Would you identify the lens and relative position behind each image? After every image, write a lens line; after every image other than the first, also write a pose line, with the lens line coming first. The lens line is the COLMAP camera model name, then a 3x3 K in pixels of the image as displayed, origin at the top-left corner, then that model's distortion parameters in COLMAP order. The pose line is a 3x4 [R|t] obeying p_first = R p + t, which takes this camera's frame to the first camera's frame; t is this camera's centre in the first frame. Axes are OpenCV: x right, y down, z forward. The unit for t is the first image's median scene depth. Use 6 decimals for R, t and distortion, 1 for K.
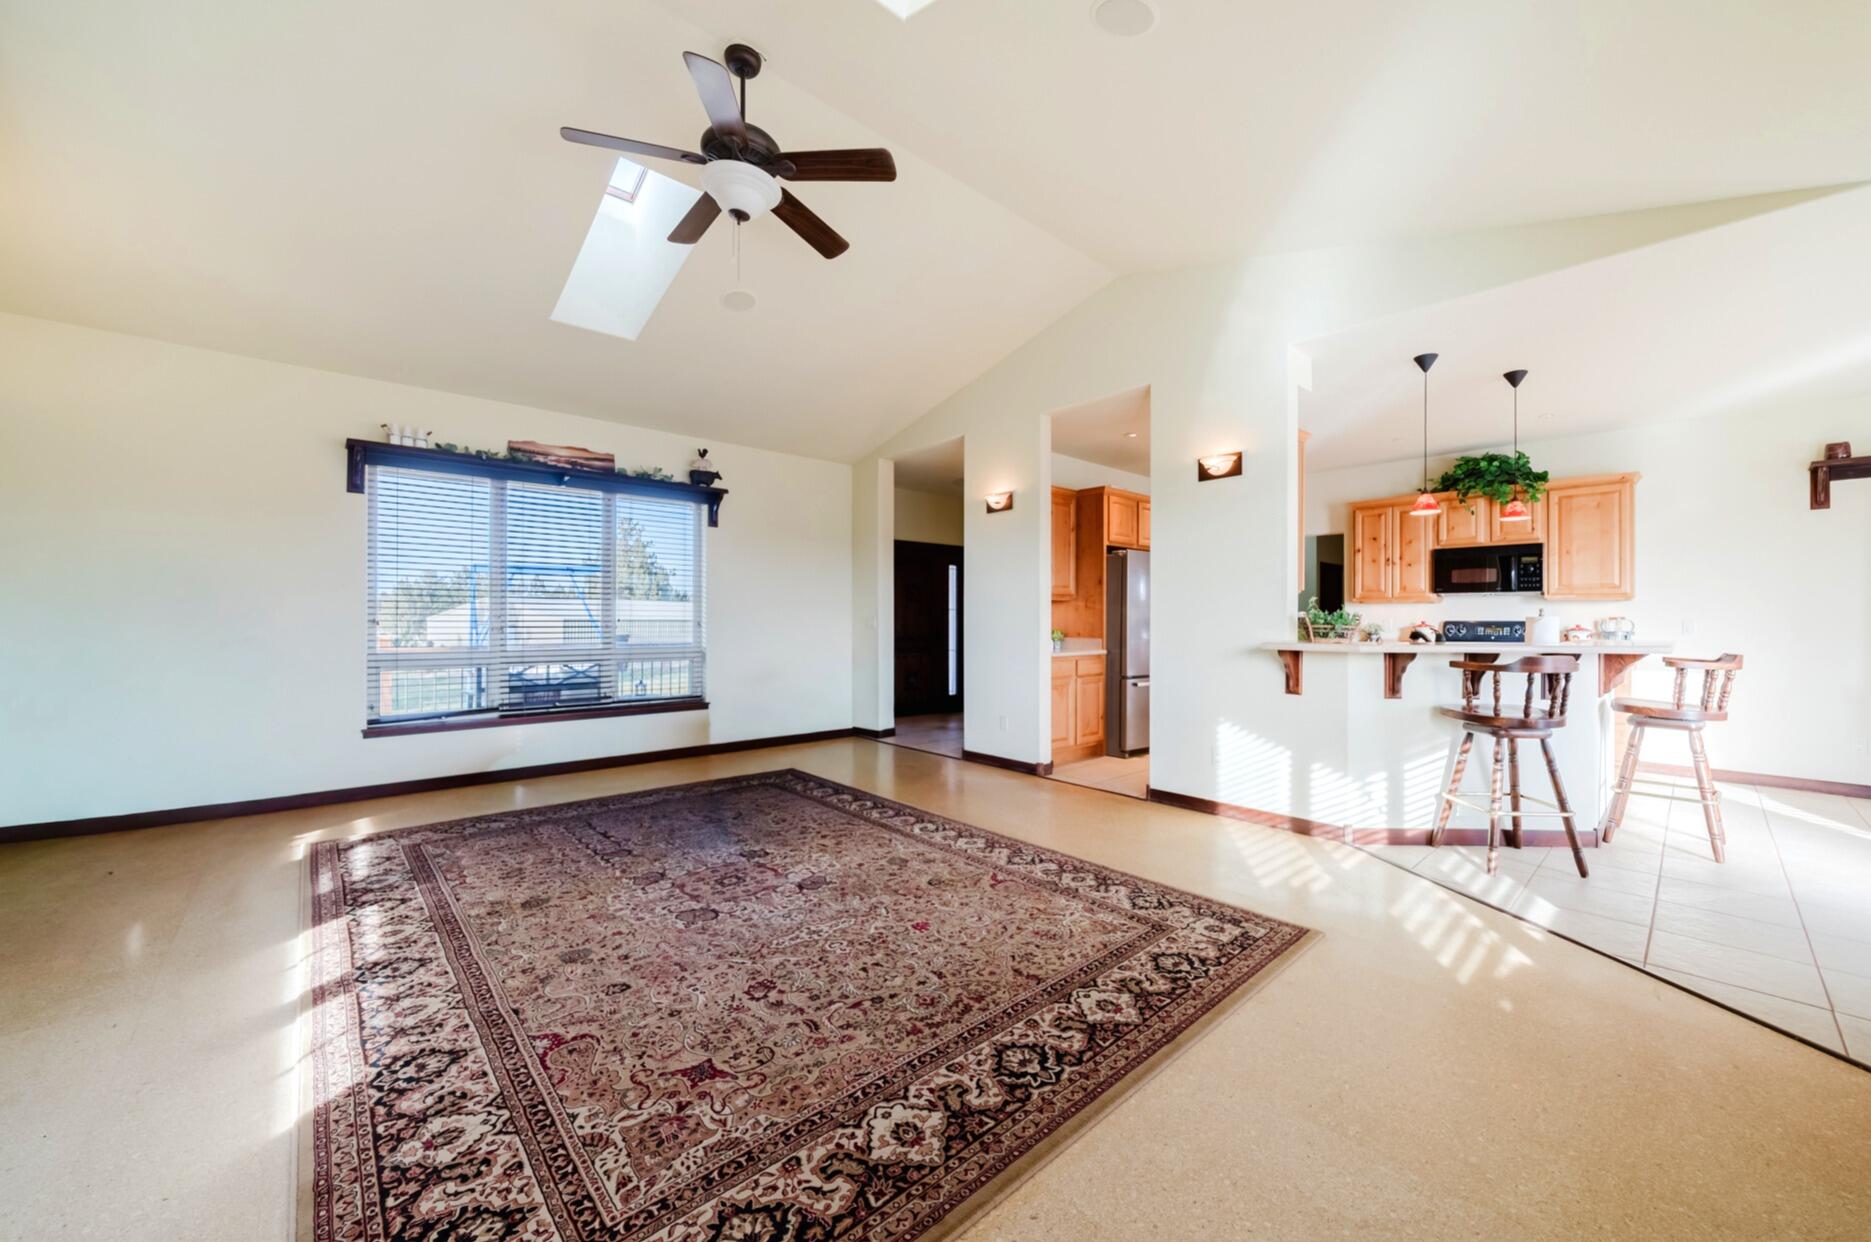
lens RADIAL K [[684.7, 0, 939.1], [0, 684.7, 609.1], [0, 0, 1]] dist [-0.006125, 0.000042]
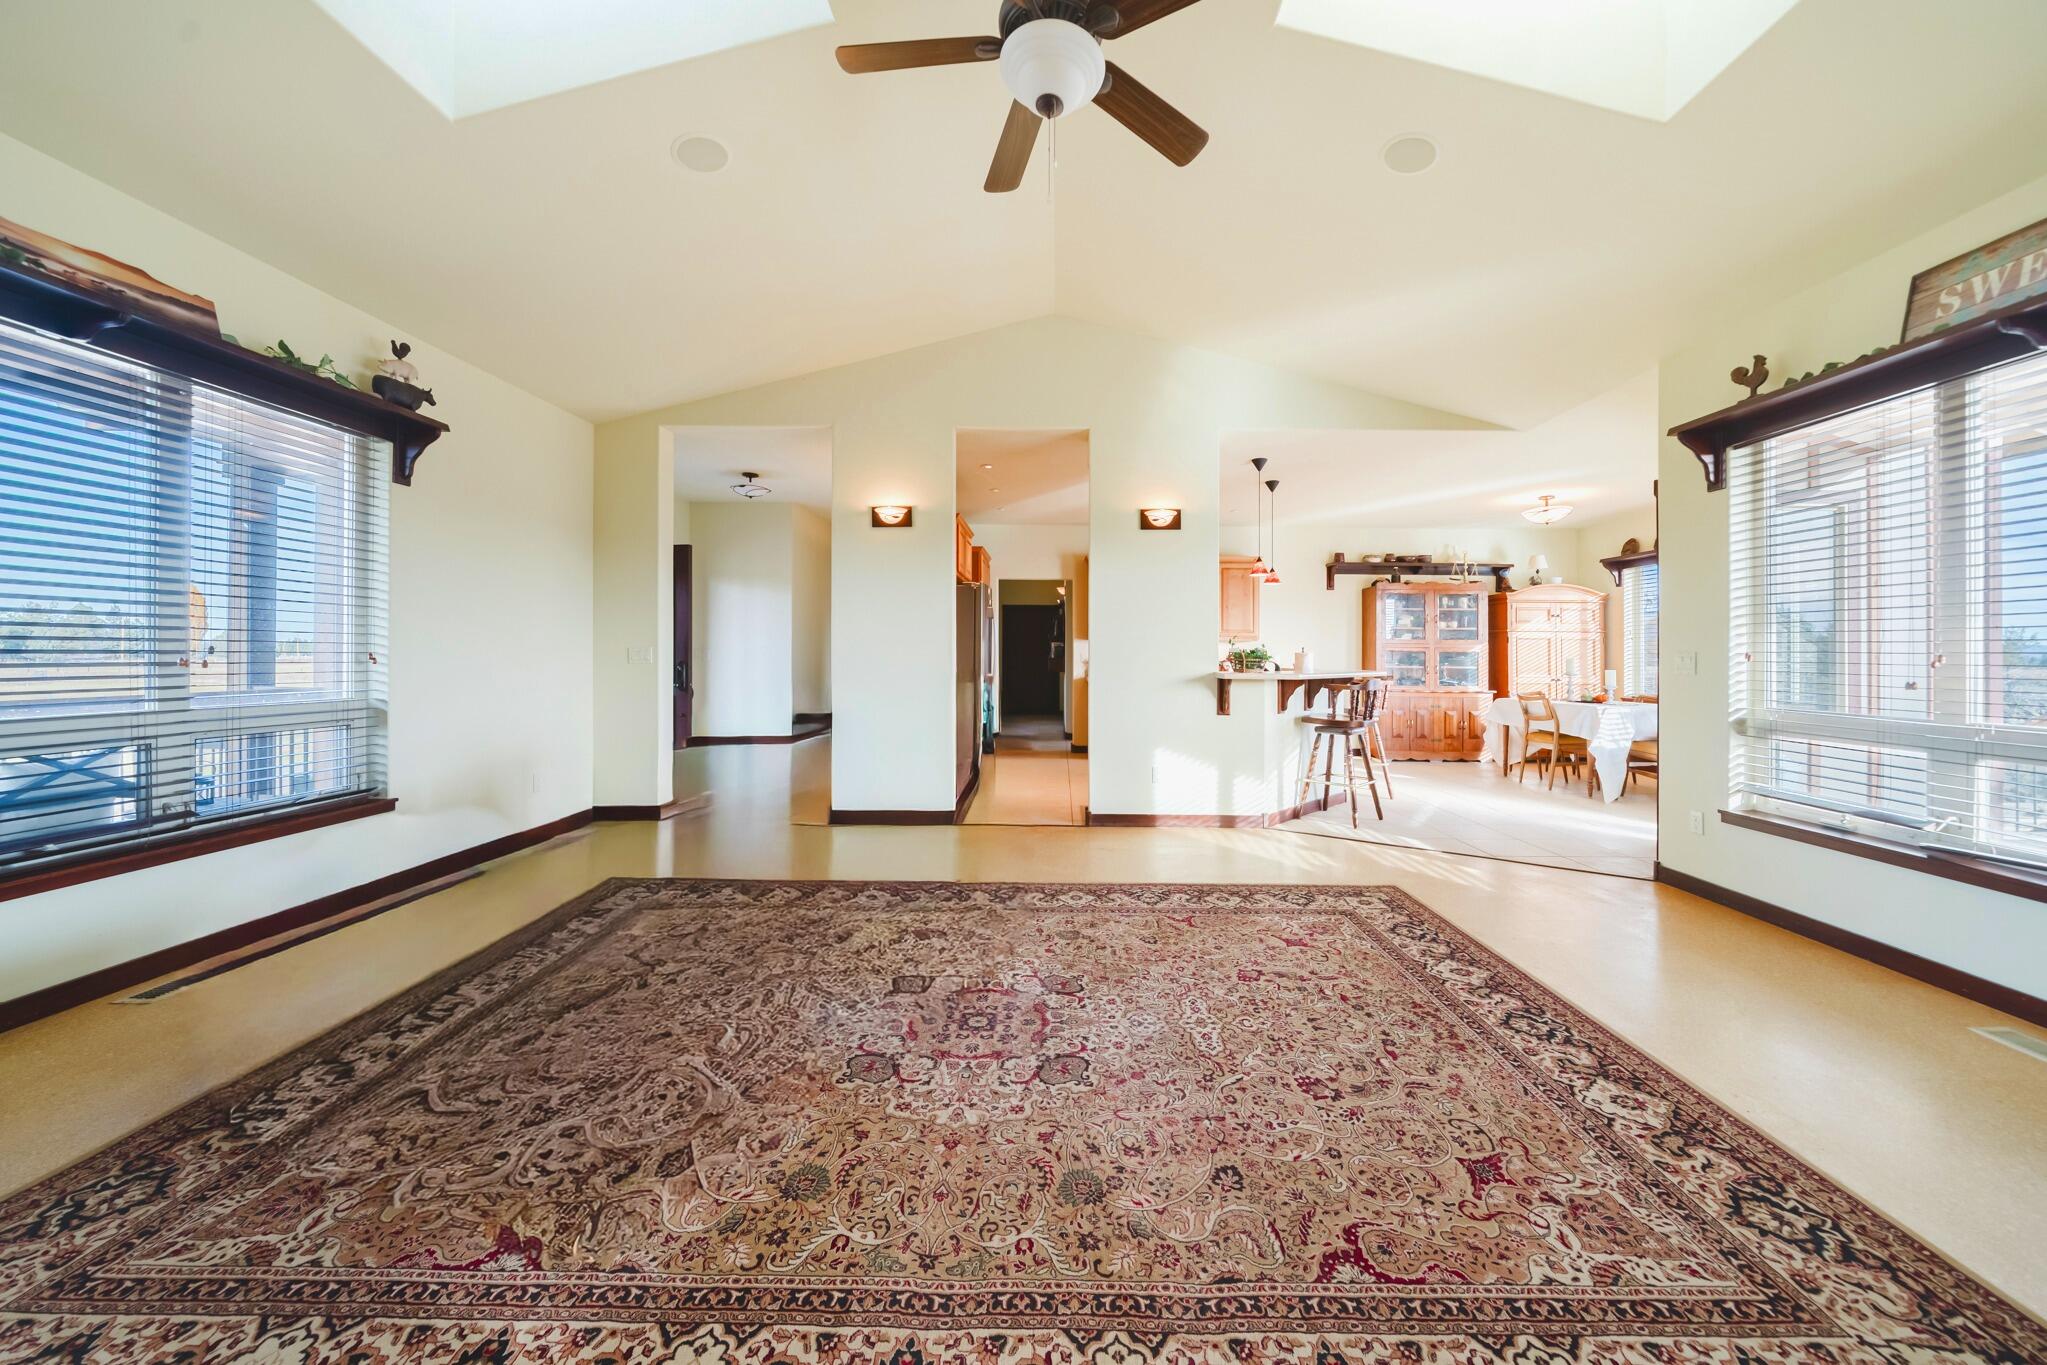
lens RADIAL K [[712.9, 0, 1050.5], [0, 712.9, 643.7], [0, 0, 1]] dist [-0.005772, 0.000253]
pose [[0.689944, 0.013132, 0.723744, -0.794447], [-0.016942, 0.999854, -0.001990, 0.005345], [-0.723665, -0.010889, 0.690066, 0.440554]]
